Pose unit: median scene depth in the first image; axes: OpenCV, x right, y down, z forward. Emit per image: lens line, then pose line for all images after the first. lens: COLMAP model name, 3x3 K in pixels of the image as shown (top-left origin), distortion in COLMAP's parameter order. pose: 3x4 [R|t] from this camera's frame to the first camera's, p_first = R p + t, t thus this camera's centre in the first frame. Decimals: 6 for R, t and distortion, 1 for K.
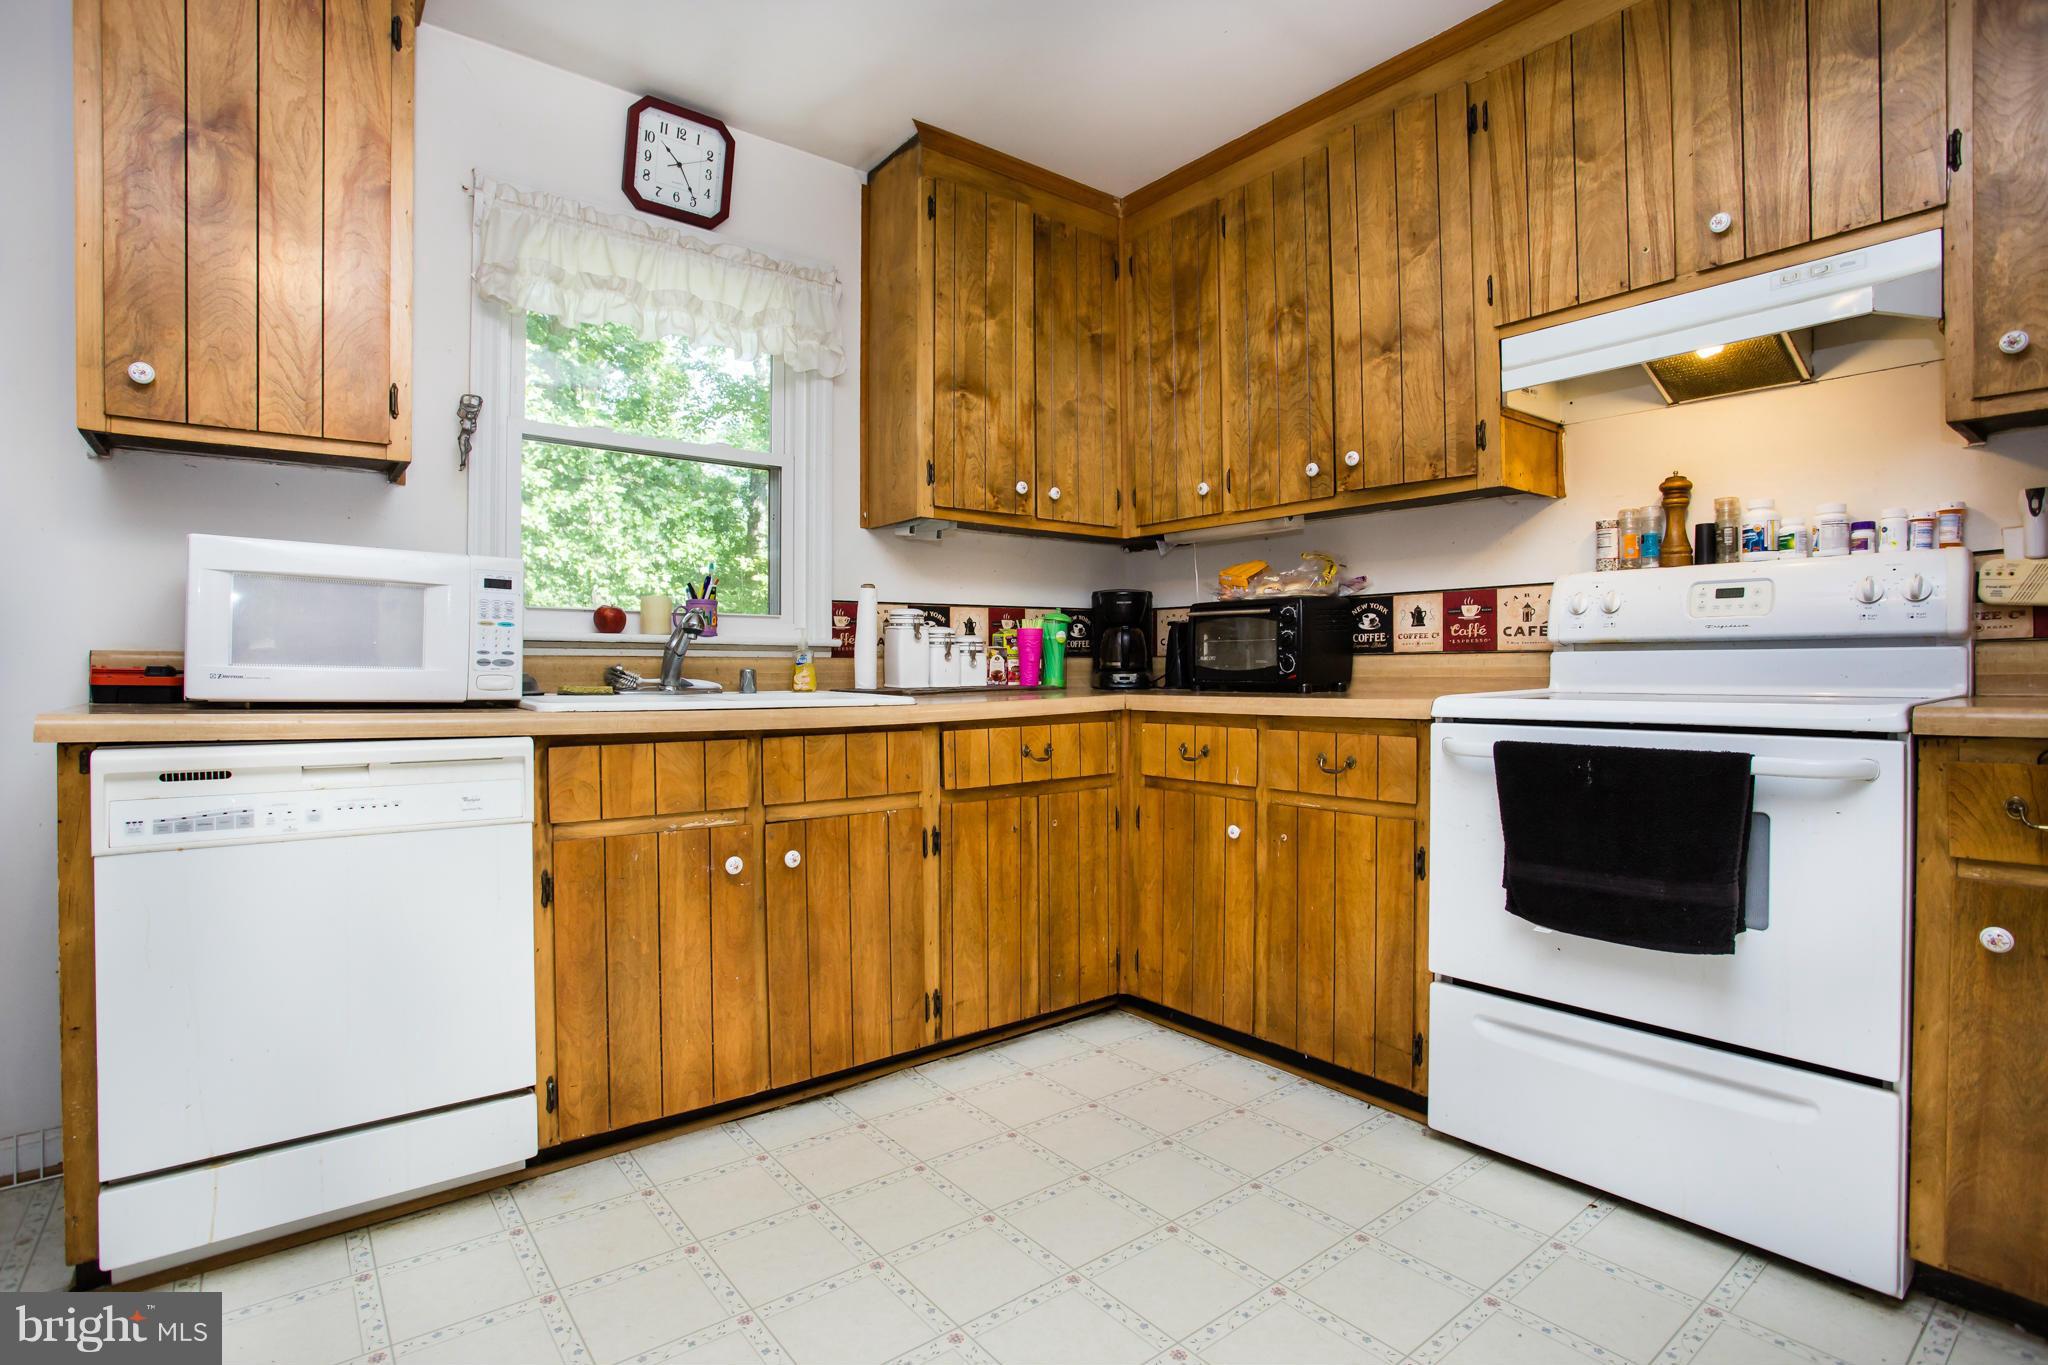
lens RADIAL K [[995.0, 0, 989.6], [0, 995.0, 675.8], [0, 0, 1]] dist [-0.041134, 0.027487]
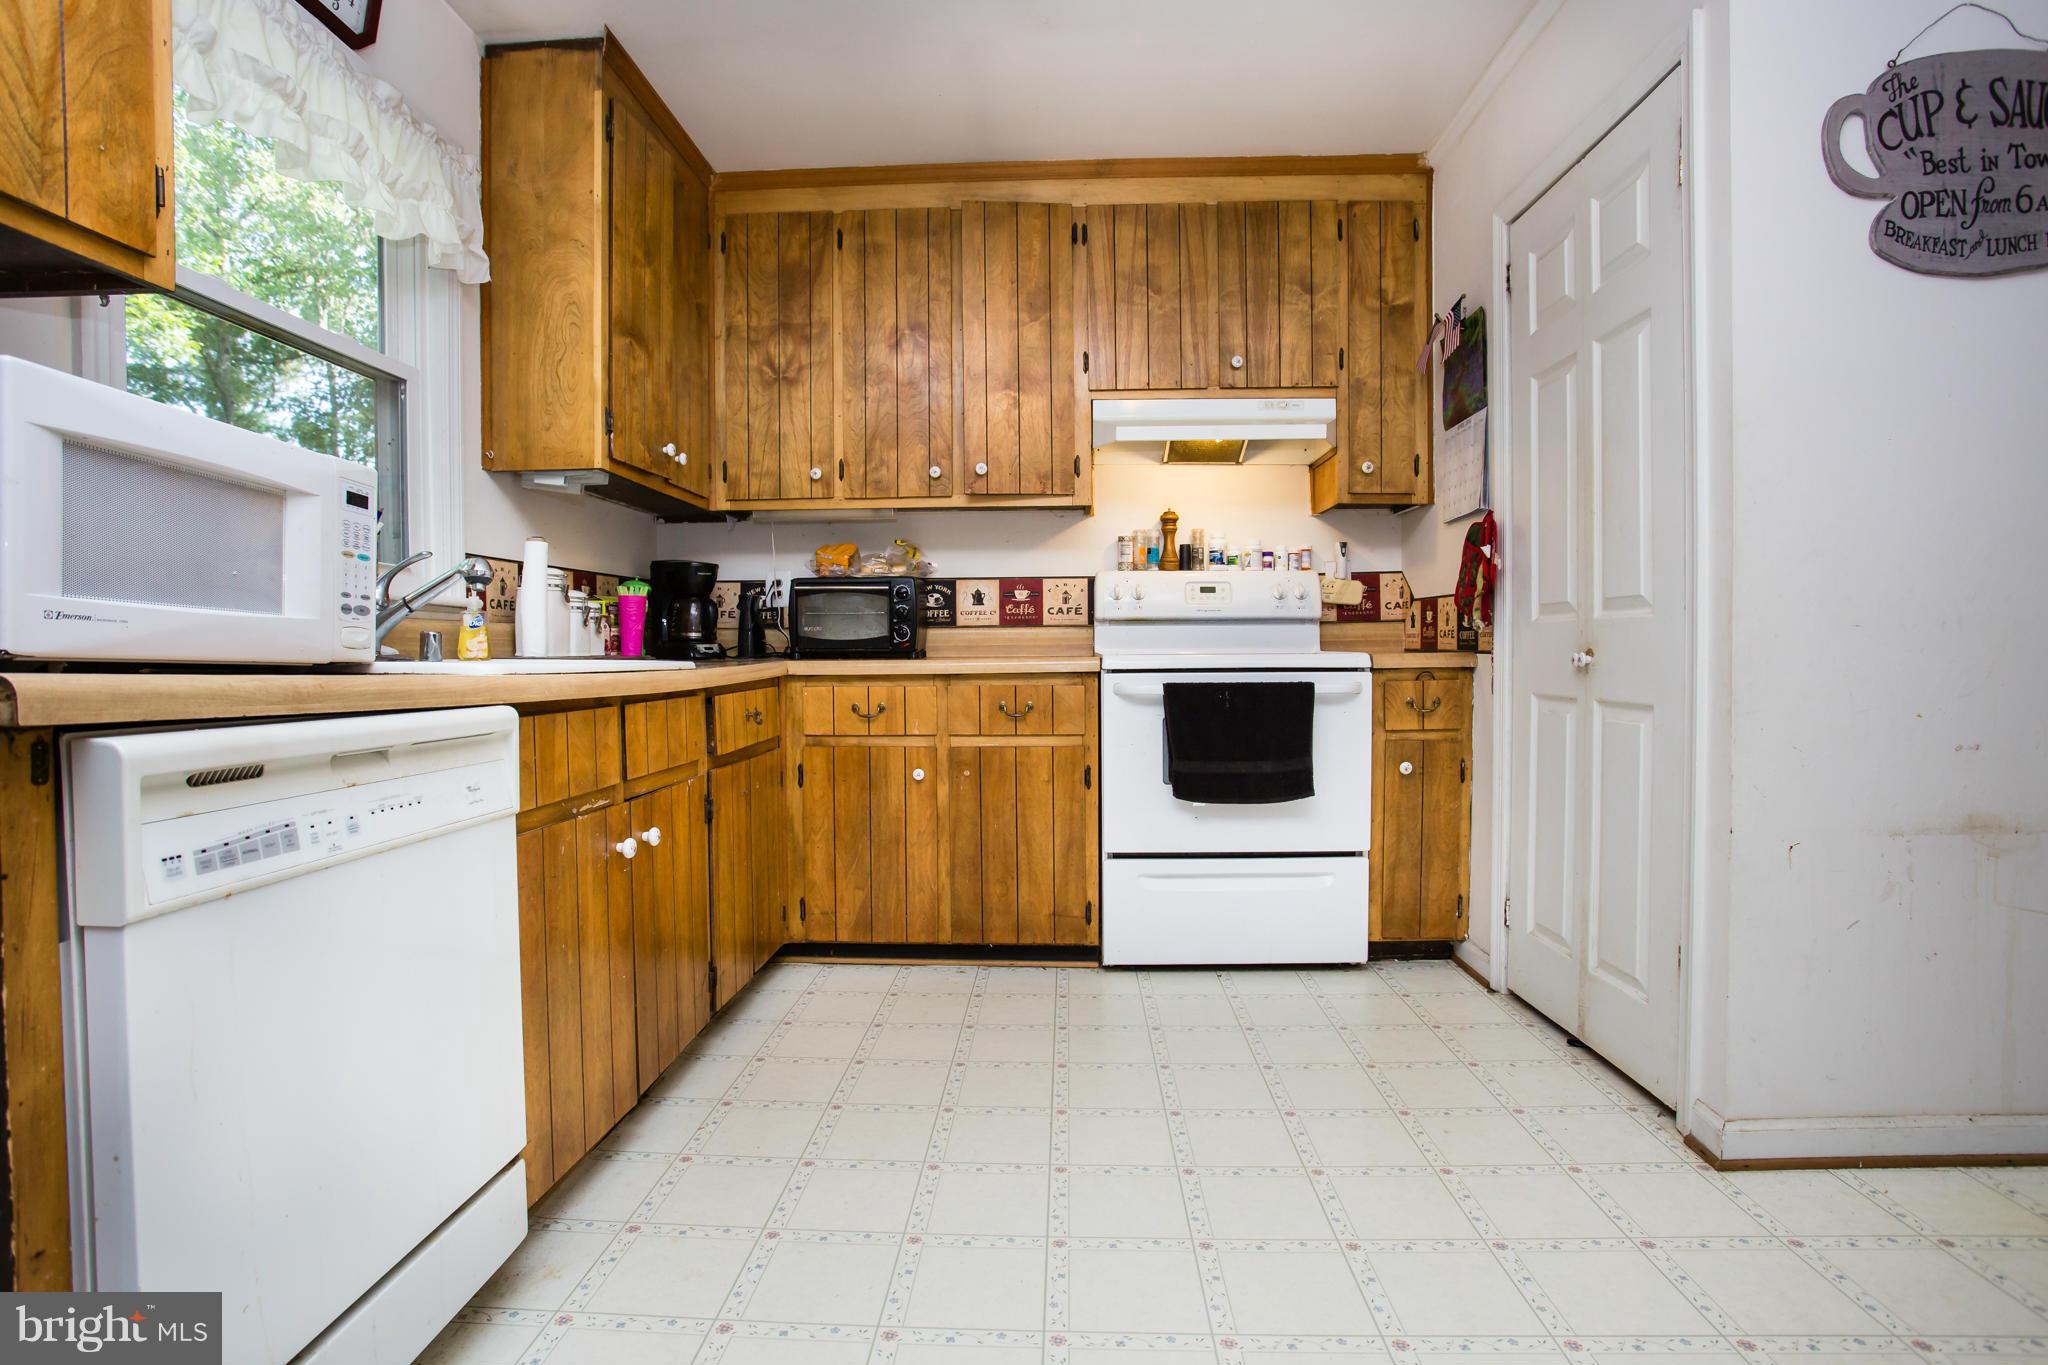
lens RADIAL K [[995.0, 0, 989.6], [0, 995.0, 675.8], [0, 0, 1]] dist [-0.041134, 0.027487]
pose [[0.678391, -0.018314, 0.734472, -0.576822], [0.007269, 0.999808, 0.018215, 0.019998], [-0.734665, -0.007018, 0.678394, 0.143650]]
